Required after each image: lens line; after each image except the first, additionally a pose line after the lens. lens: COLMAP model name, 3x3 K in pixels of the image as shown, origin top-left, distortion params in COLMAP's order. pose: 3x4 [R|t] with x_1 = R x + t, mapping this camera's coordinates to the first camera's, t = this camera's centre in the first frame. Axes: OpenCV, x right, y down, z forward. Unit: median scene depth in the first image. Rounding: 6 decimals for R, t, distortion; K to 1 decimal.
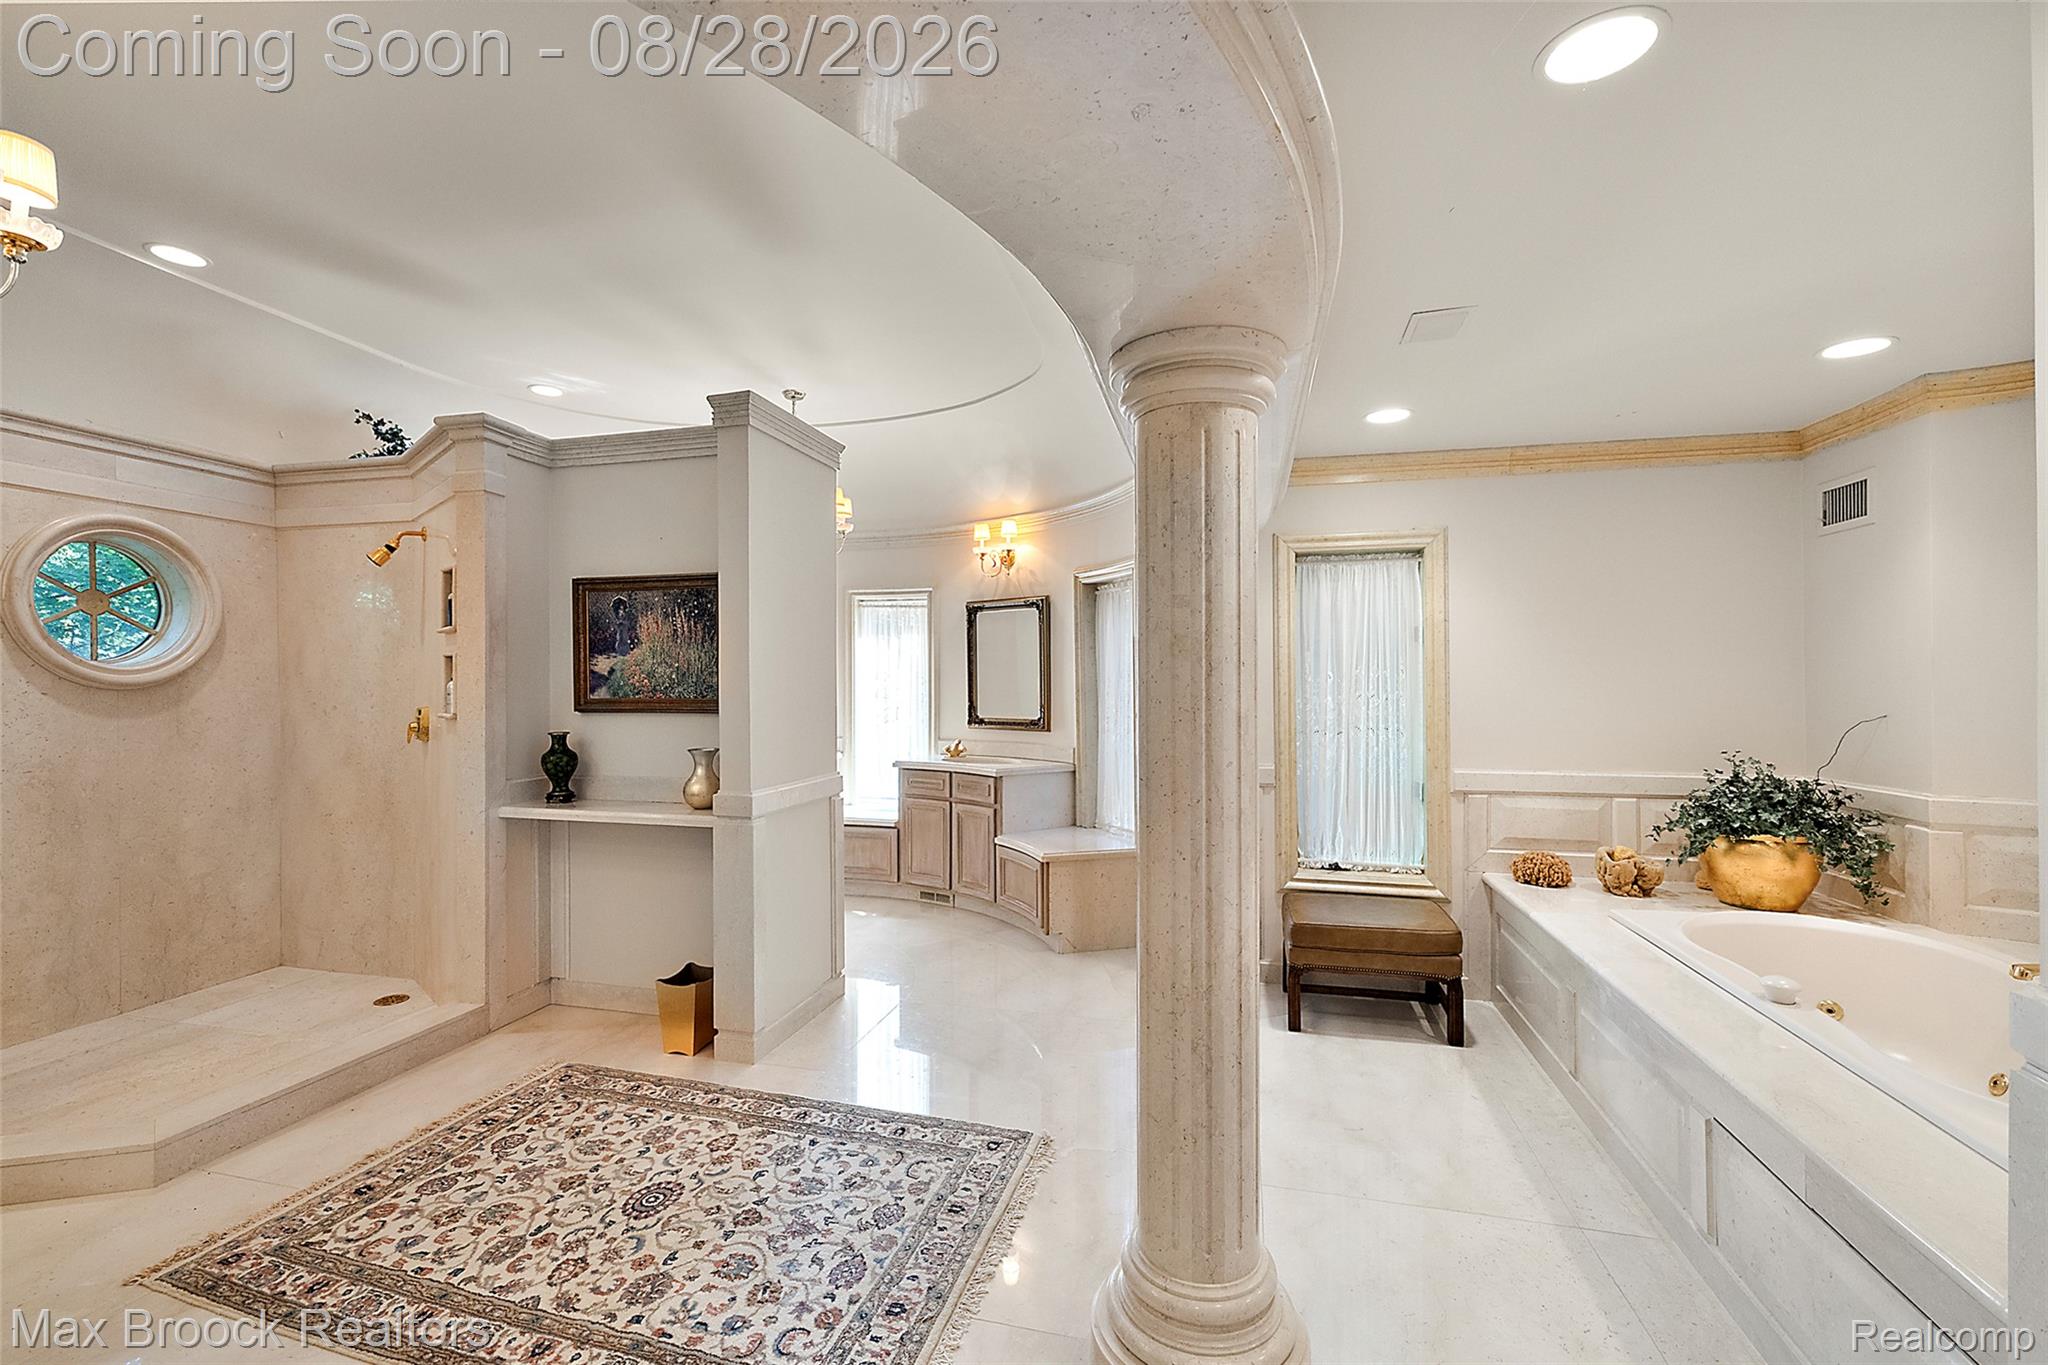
lens RADIAL K [[868.4, 0, 1027.1], [0, 868.4, 683.7], [0, 0, 1]] dist [-0.001402, 0.000276]
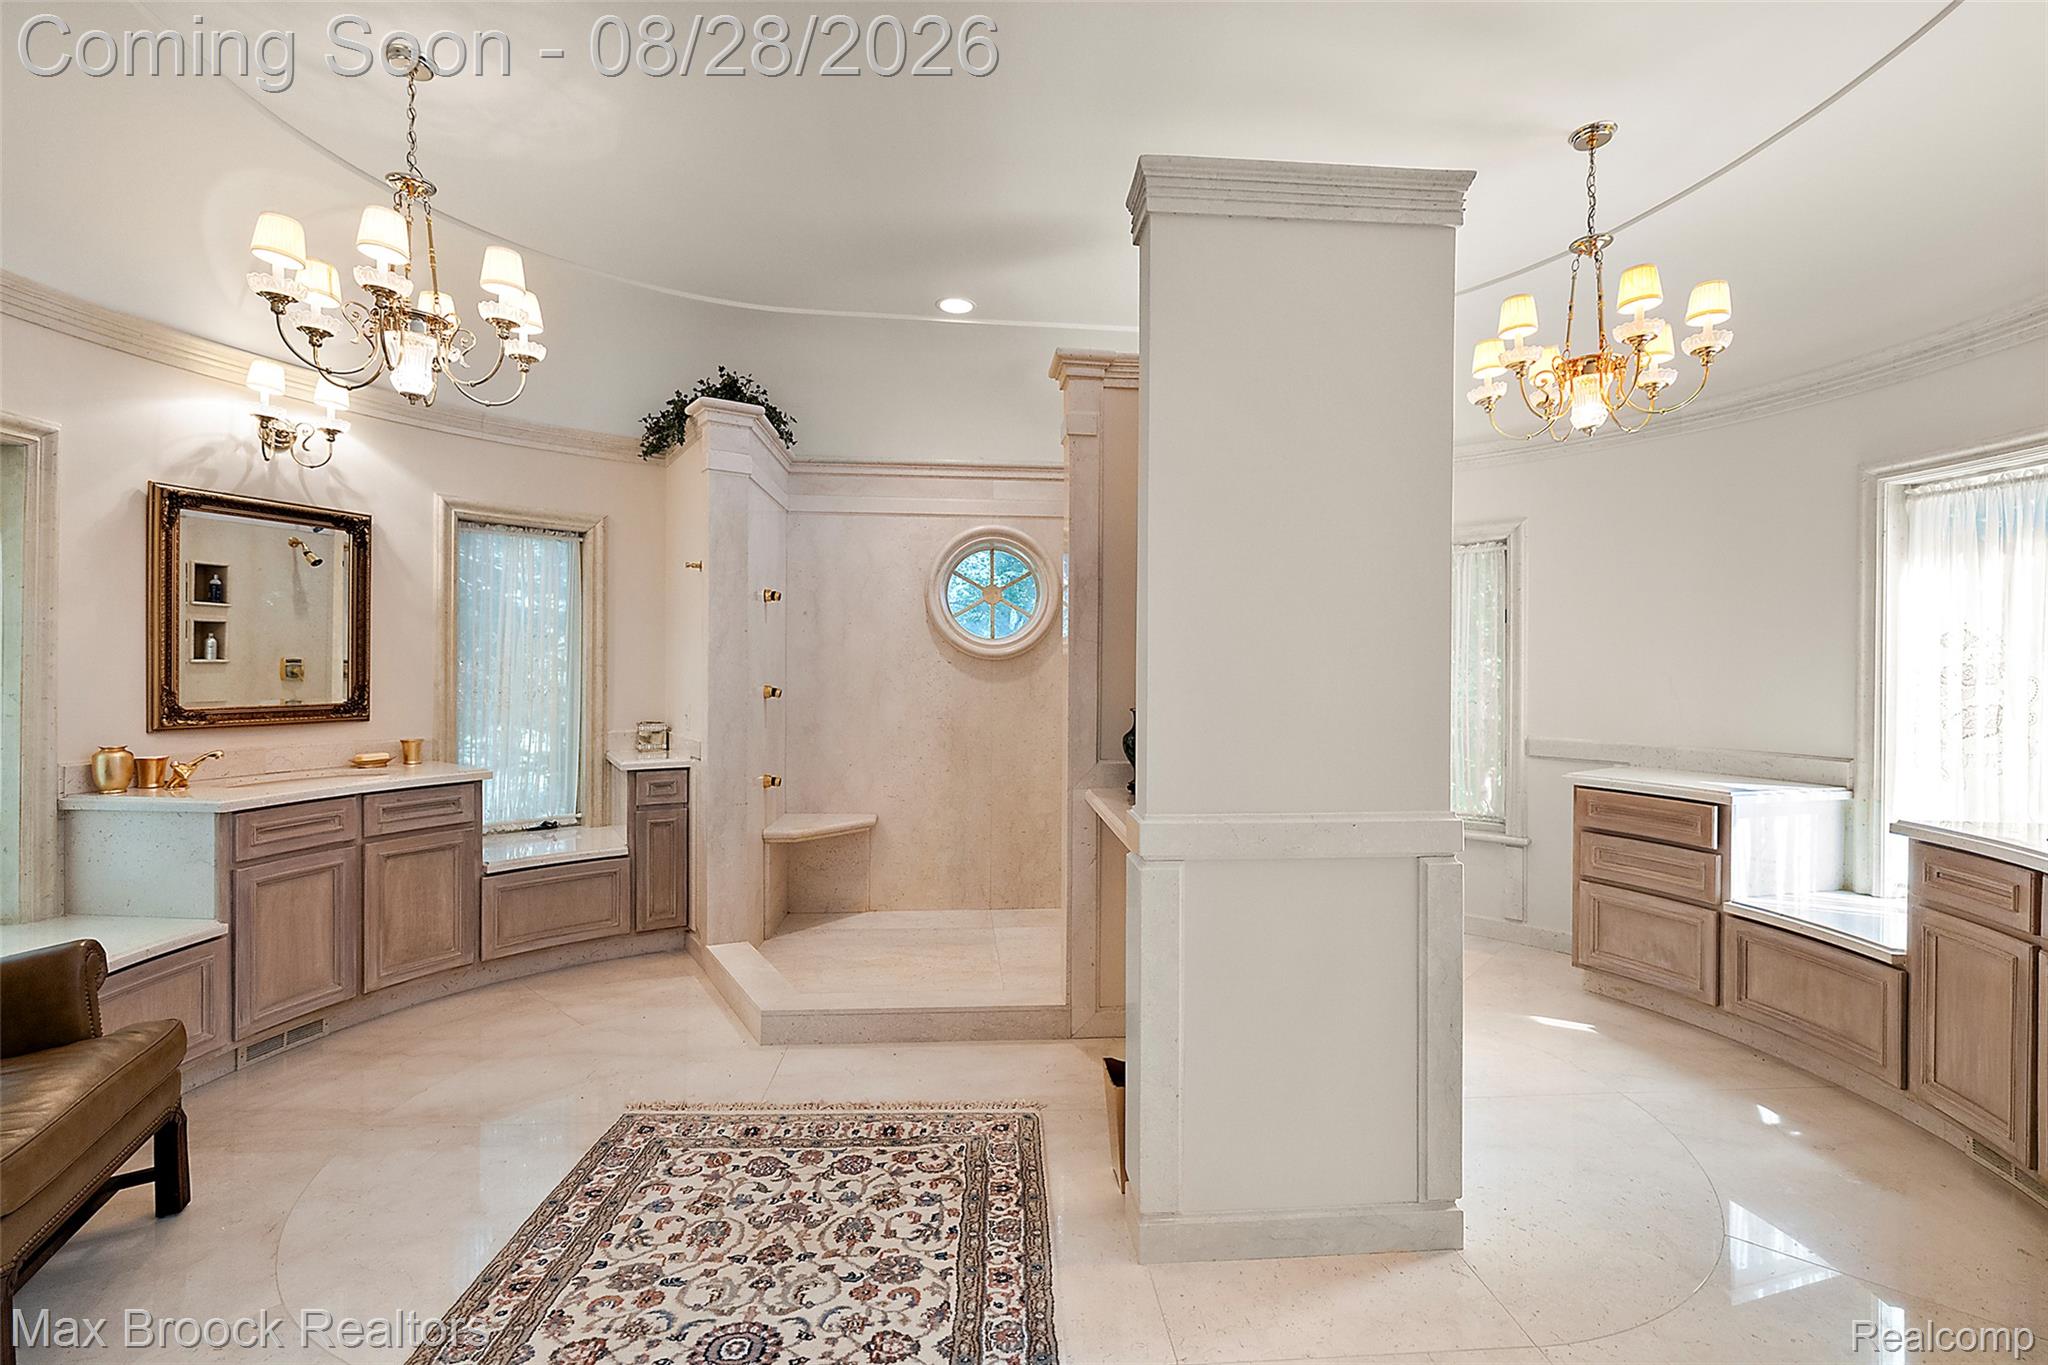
lens RADIAL K [[868.4, 0, 1024.4], [0, 868.4, 672.3], [0, 0, 1]] dist [-0.001402, 0.000276]
pose [[0.314242, 0.005870, -0.949325, 0.270211], [-0.008062, 0.999961, 0.003515, 0.027057], [0.949309, 0.006549, 0.314277, 0.843409]]
